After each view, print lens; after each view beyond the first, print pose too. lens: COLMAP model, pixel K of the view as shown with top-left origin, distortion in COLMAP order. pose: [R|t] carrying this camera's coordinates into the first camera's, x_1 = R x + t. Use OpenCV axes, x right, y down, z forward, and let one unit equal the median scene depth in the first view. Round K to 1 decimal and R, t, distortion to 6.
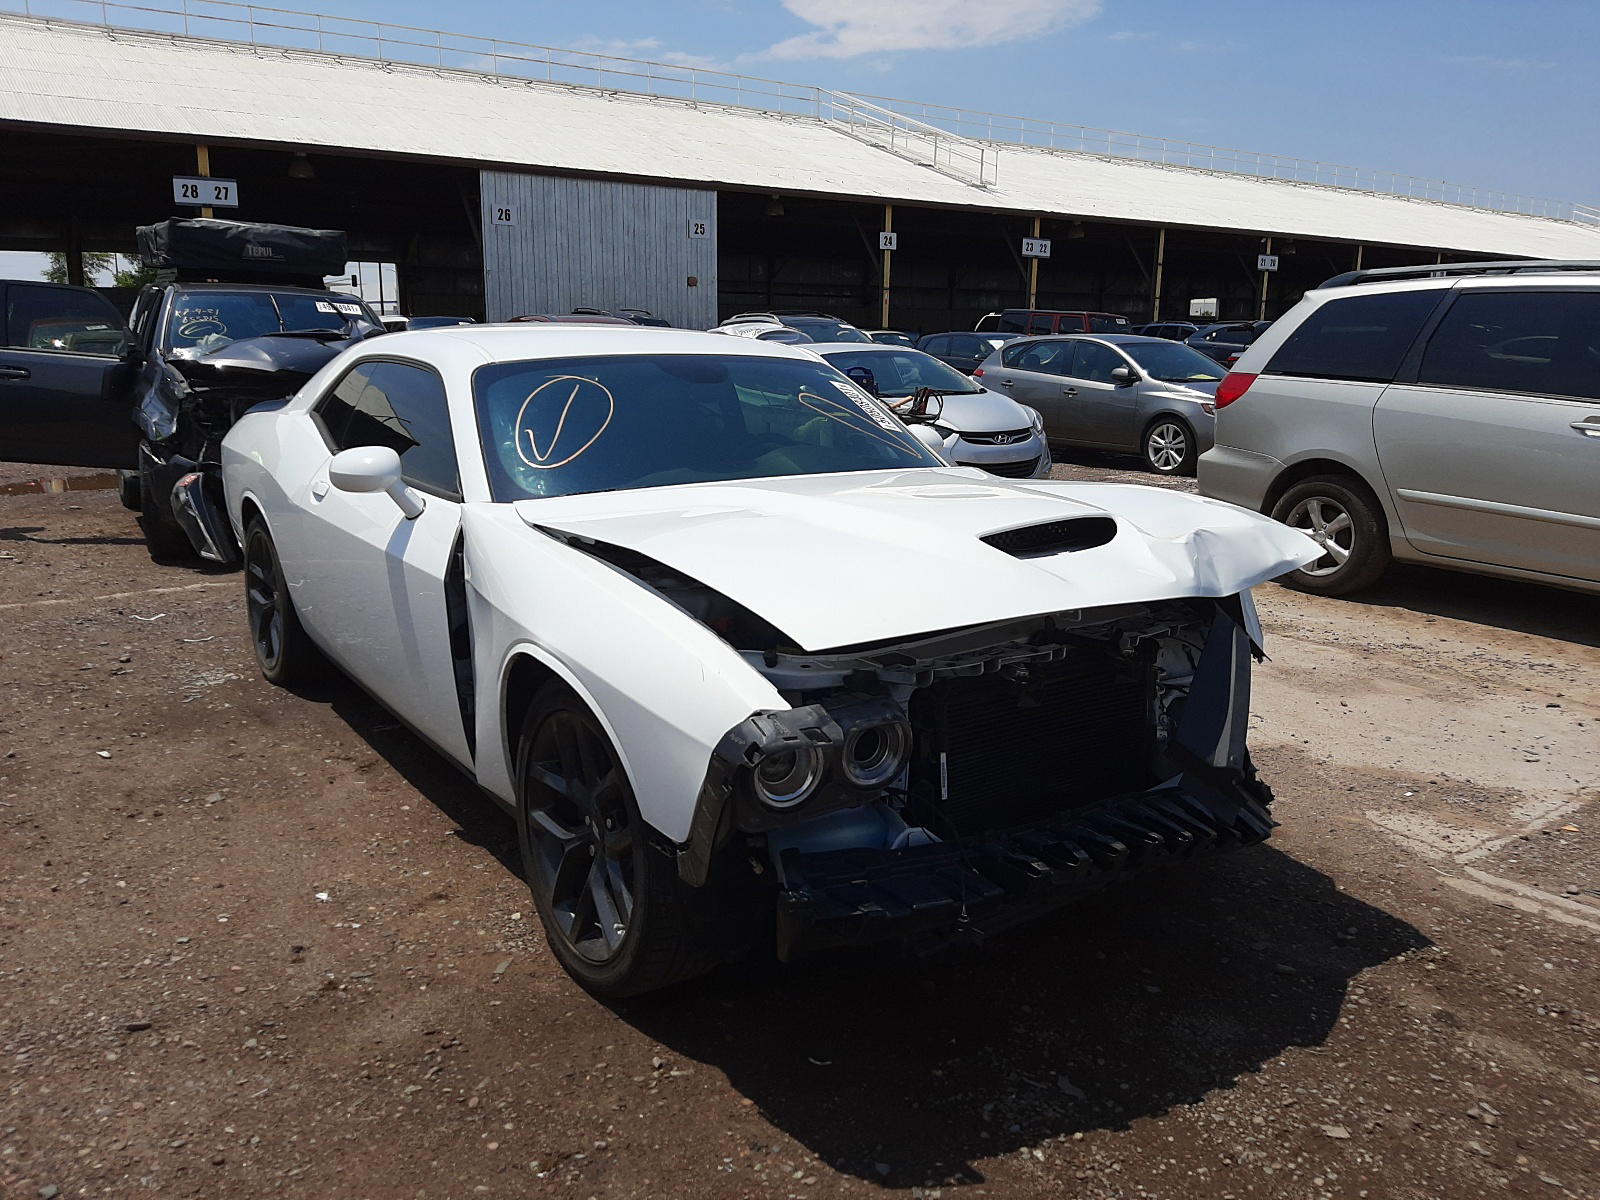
lens RADIAL K [[1180.1, 0, 807.3], [0, 1180.1, 604.5], [0, 0, 1]] dist [-0.033375, -0.002069]
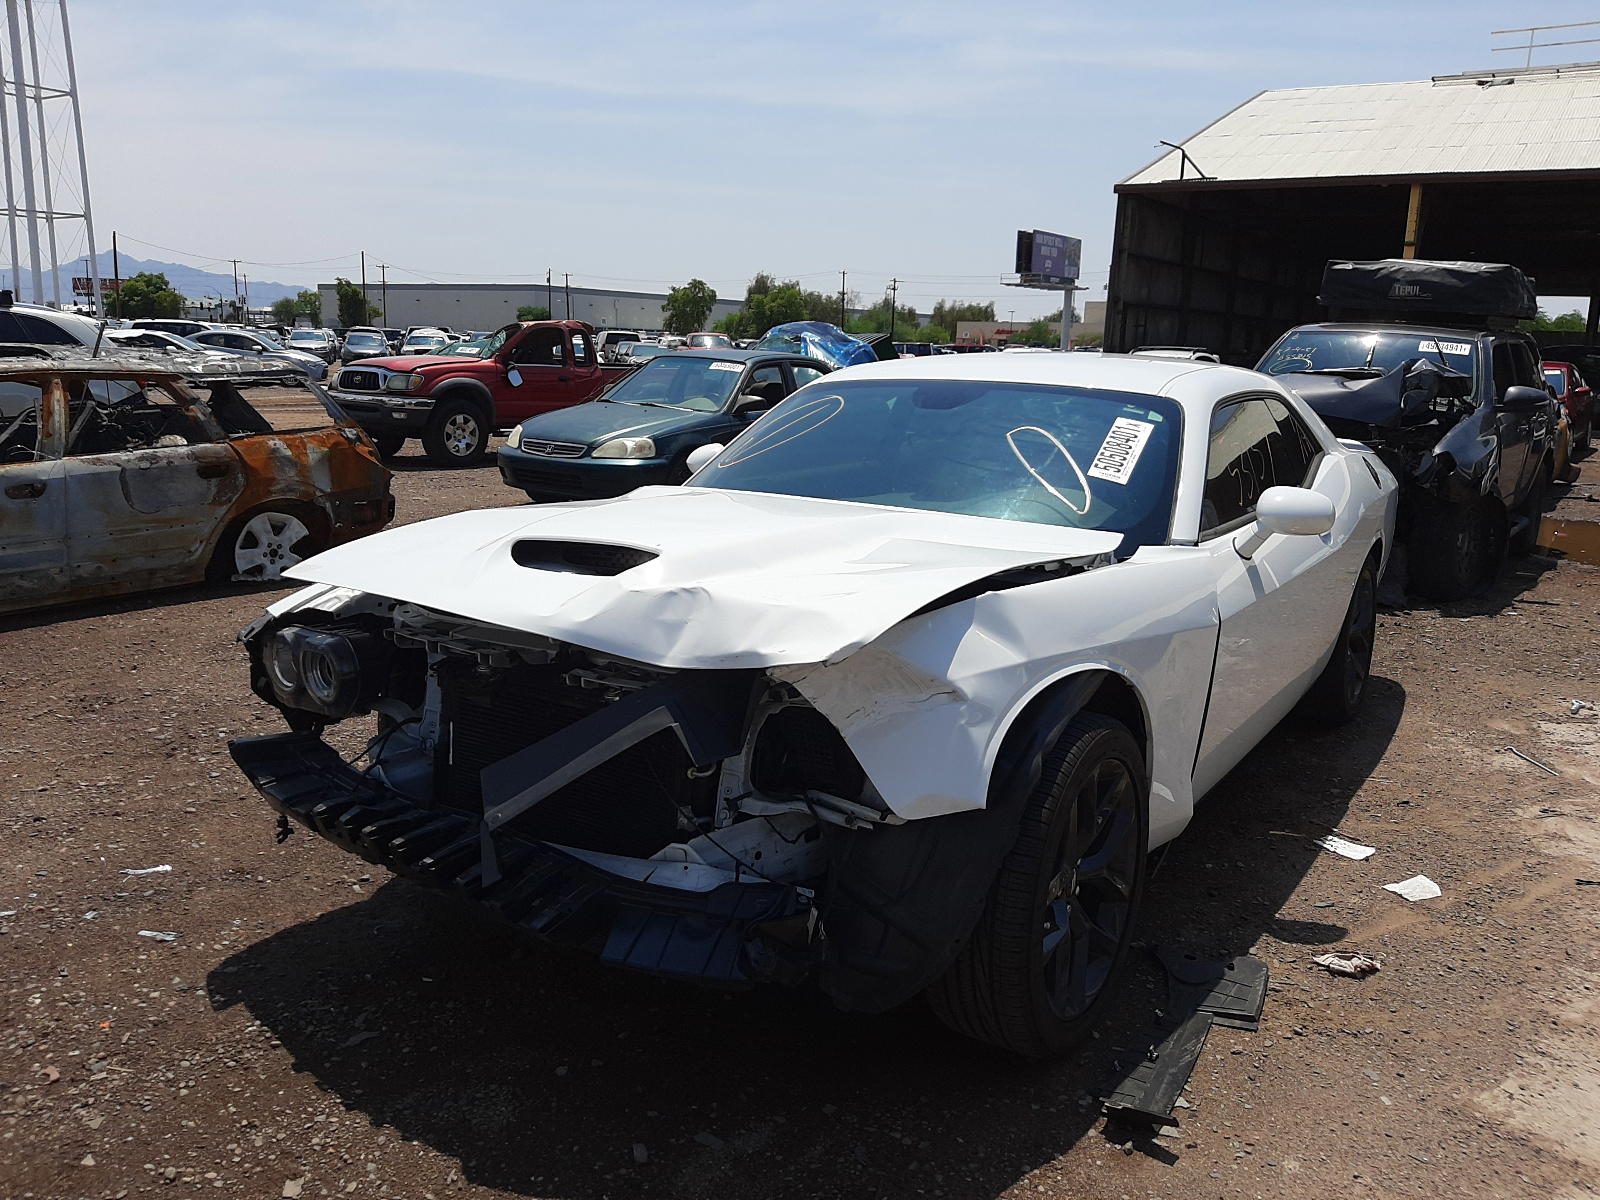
lens RADIAL K [[1180.1, 0, 807.3], [0, 1180.1, 604.5], [0, 0, 1]] dist [-0.033375, -0.002069]
pose [[0.399032, 0.178773, -0.899341, 1.160817], [-0.212651, 0.972112, 0.098886, -0.156073], [0.891938, 0.151787, 0.425920, 0.761488]]
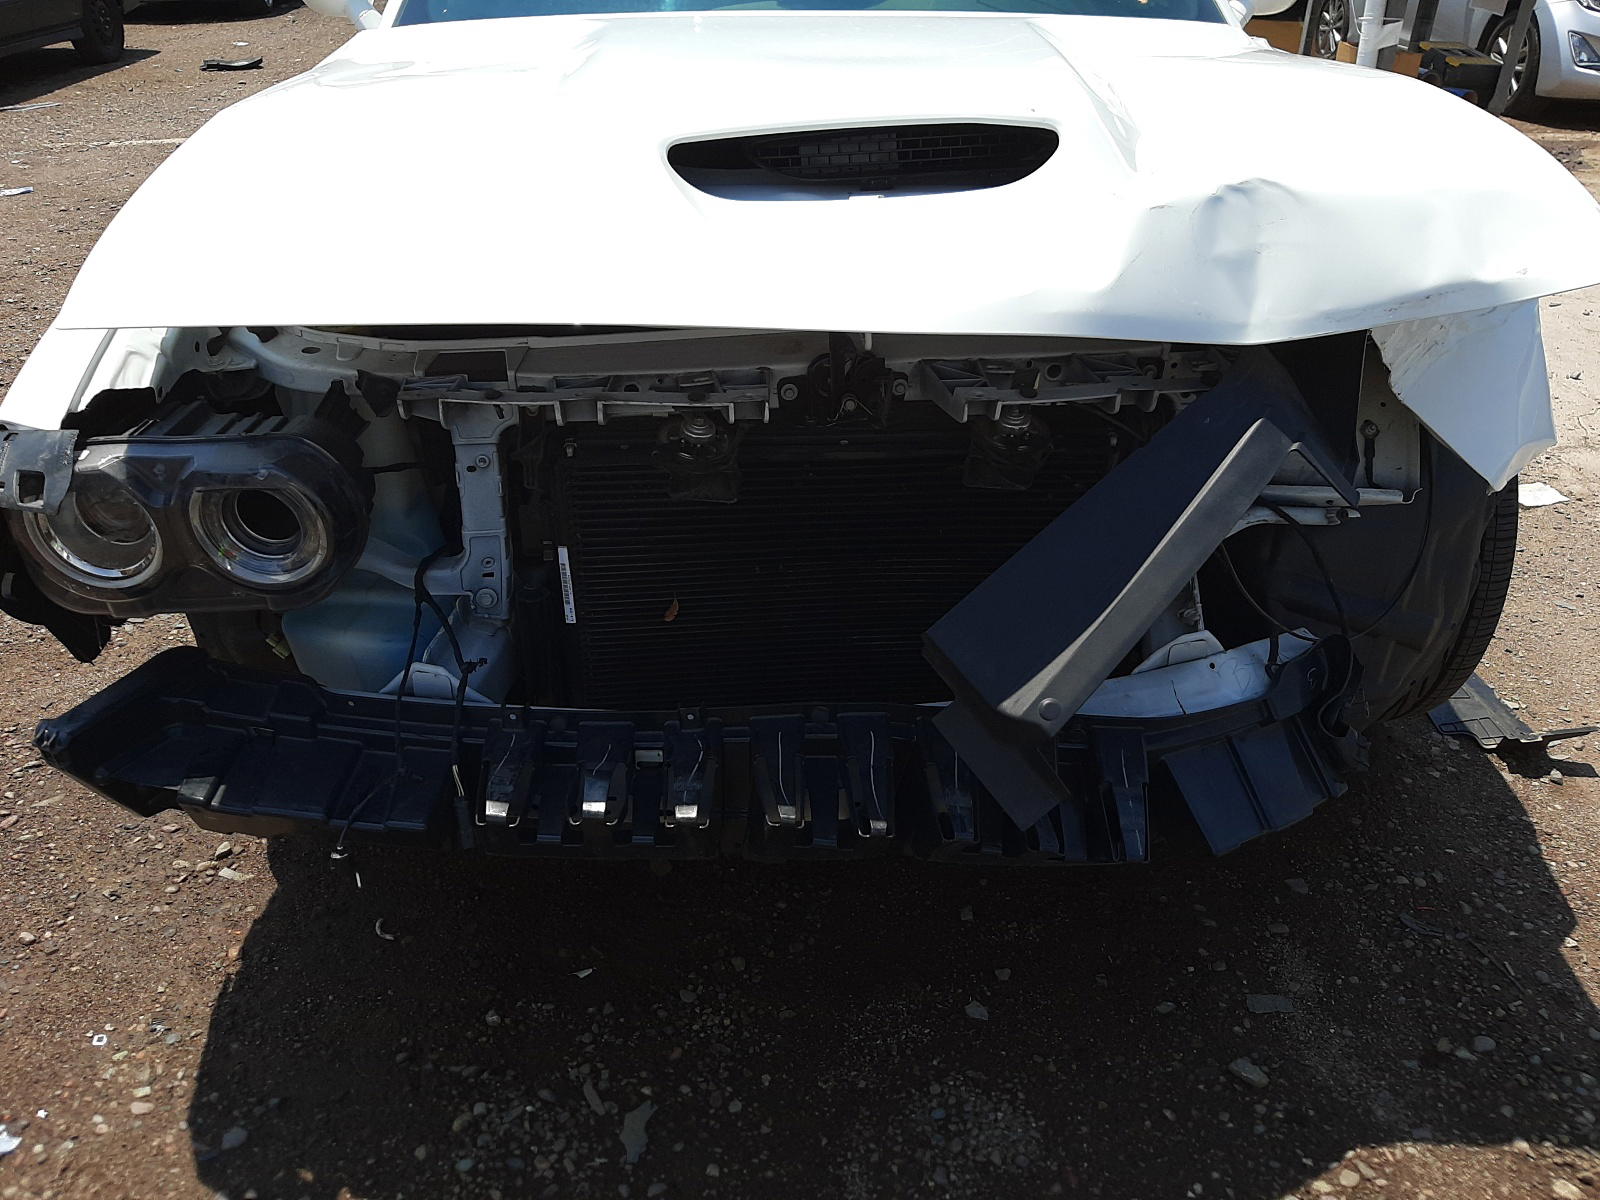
lens RADIAL K [[1180.1, 0, 807.3], [0, 1180.1, 604.5], [0, 0, 1]] dist [-0.033375, -0.002069]
pose [[0.853682, 0.258432, -0.452150, 0.454520], [-0.099057, 0.932918, 0.346196, -0.053023], [0.511287, -0.250753, 0.822015, 0.559217]]
